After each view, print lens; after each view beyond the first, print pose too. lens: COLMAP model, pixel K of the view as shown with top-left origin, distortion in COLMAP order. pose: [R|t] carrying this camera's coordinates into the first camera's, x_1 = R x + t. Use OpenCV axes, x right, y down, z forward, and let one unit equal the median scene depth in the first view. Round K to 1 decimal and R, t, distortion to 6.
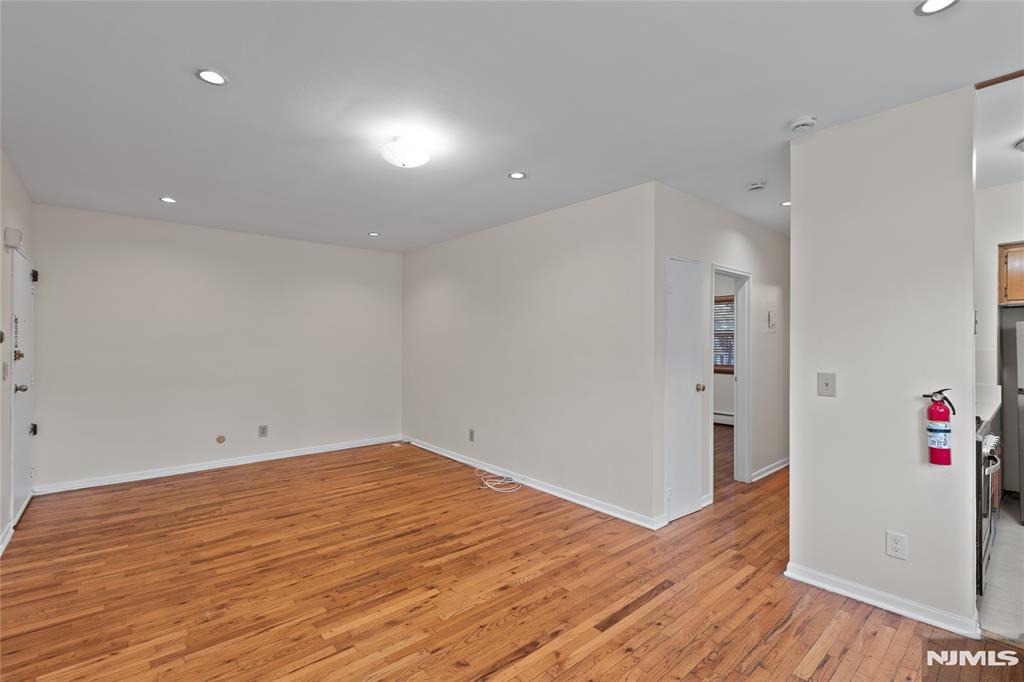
lens RADIAL K [[459.0, 0, 512.0], [0, 459.0, 341.0], [0, 0, 1]] dist [-0.002798, -0.000862]
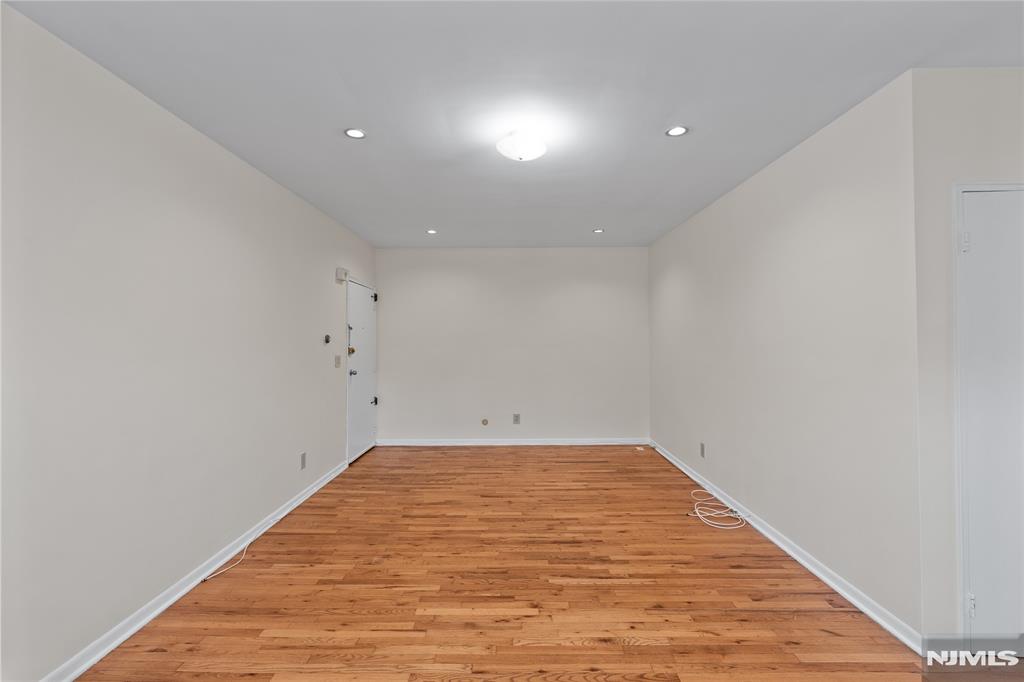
lens RADIAL K [[454.8, 0, 508.8], [0, 454.8, 336.0], [0, 0, 1]] dist [-0.000887, -0.000092]
pose [[0.749986, -0.013107, -0.661324, 0.315248], [0.009270, 0.999914, -0.009305, 0.000549], [0.661389, 0.000848, 0.750043, 0.218430]]
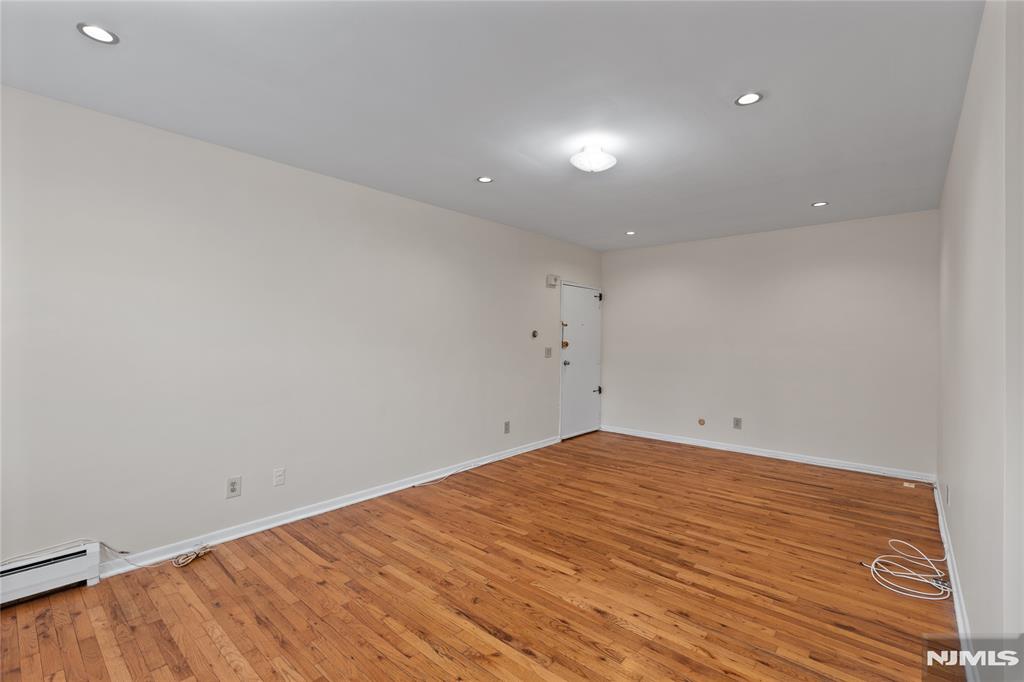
lens RADIAL K [[454.8, 0, 508.8], [0, 454.8, 336.0], [0, 0, 1]] dist [-0.000887, -0.000092]
pose [[0.132401, -0.001059, -0.991196, 0.665554], [-0.003014, 0.999994, -0.001471, 0.001702], [0.991192, 0.003182, 0.132397, 0.558079]]
